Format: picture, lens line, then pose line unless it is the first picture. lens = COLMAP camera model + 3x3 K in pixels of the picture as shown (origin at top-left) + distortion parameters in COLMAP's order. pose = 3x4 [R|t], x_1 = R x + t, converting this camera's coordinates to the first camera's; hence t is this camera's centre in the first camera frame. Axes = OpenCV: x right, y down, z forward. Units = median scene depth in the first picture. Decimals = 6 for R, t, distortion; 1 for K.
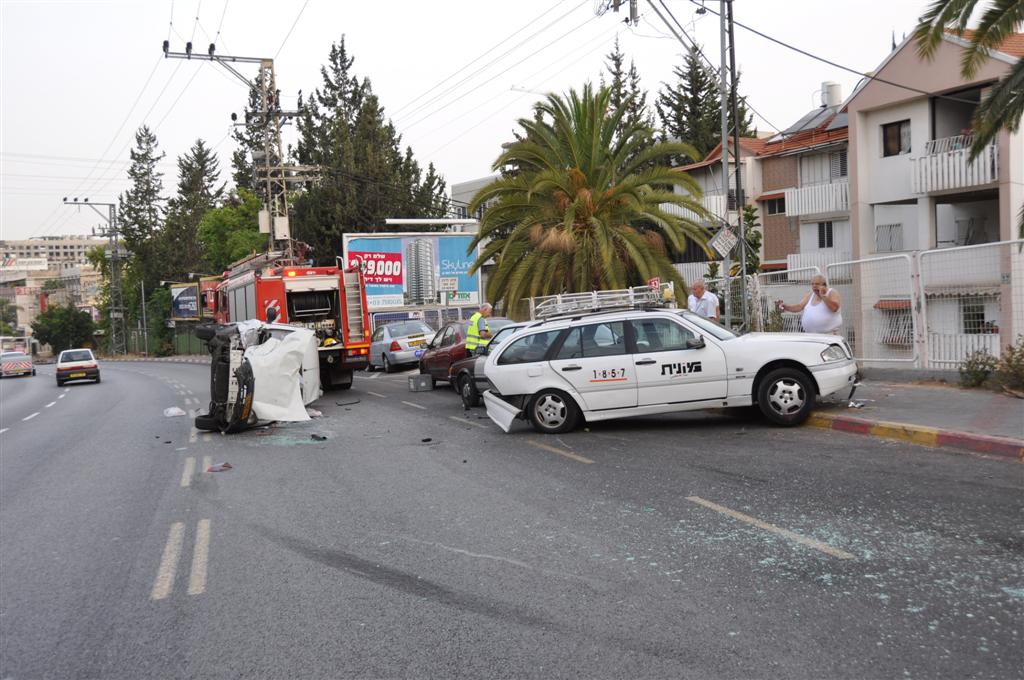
lens RADIAL K [[980.0, 0, 507.7], [0, 980.0, 345.5], [0, 0, 1]] dist [-0.088969, 0.195269]
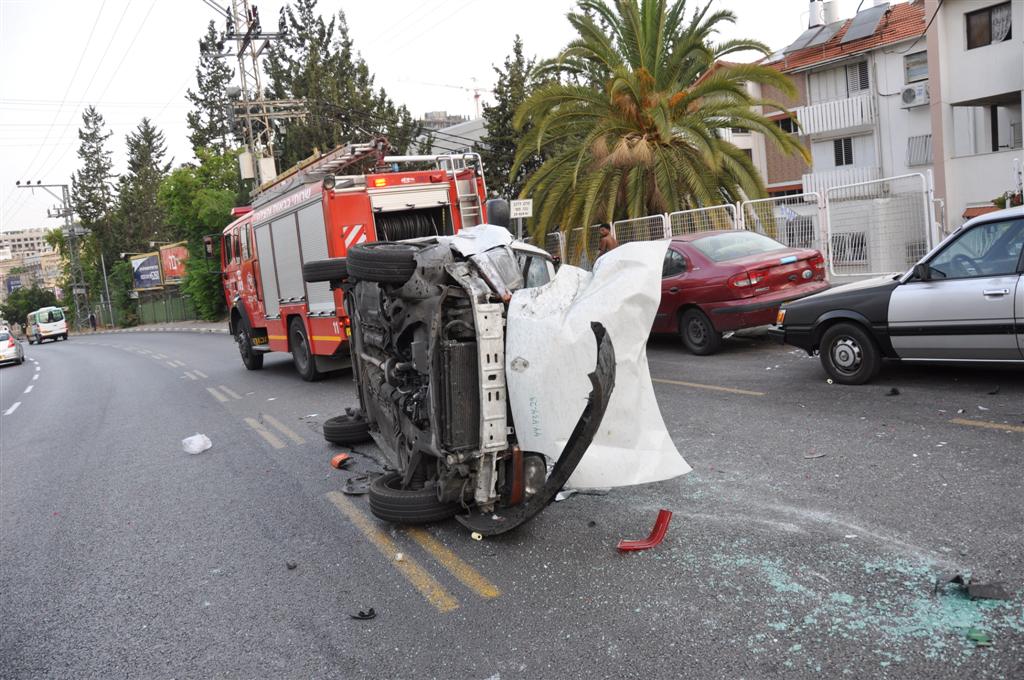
lens RADIAL K [[800.4, 0, 507.9], [0, 800.4, 344.4], [0, 0, 1]] dist [-0.164414, 0.128667]
pose [[0.989438, -0.078413, 0.121914, -0.108716], [0.070176, 0.995043, 0.070459, -0.000210], [-0.126834, -0.061159, 0.990037, 0.249132]]
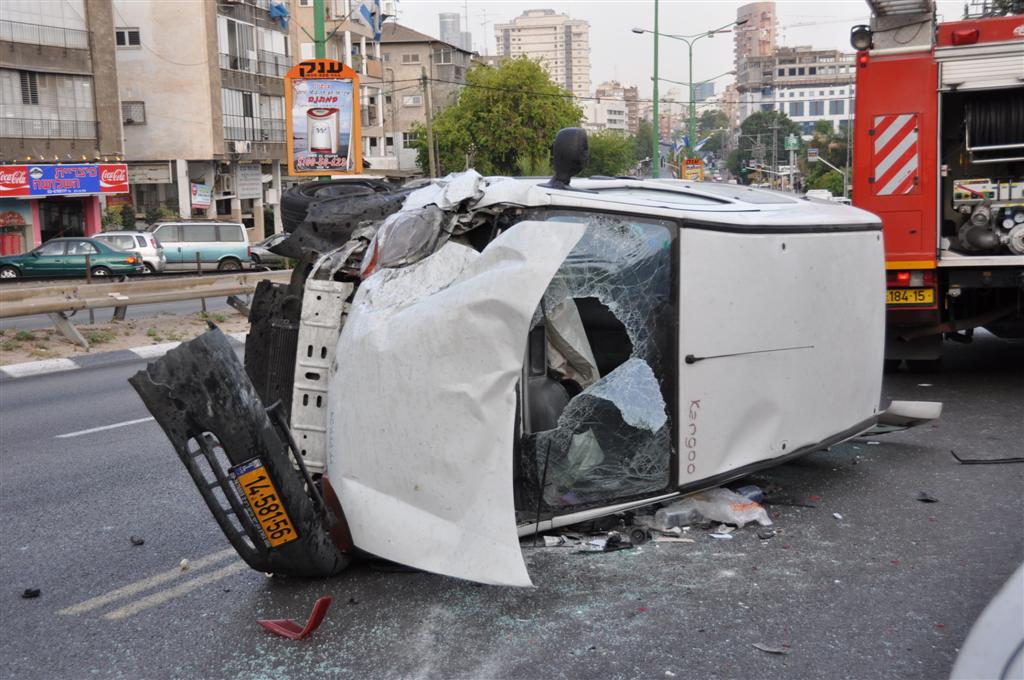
lens RADIAL K [[1483.0, 0, 512.0], [0, 1483.0, 340.0], [0, 0, 1]] dist [0.122341, 0.625299]
pose [[0.740101, 0.102781, -0.664595, 0.013635], [-0.043466, 0.993496, 0.105241, -0.008785], [0.671090, -0.049002, 0.739755, 0.255516]]
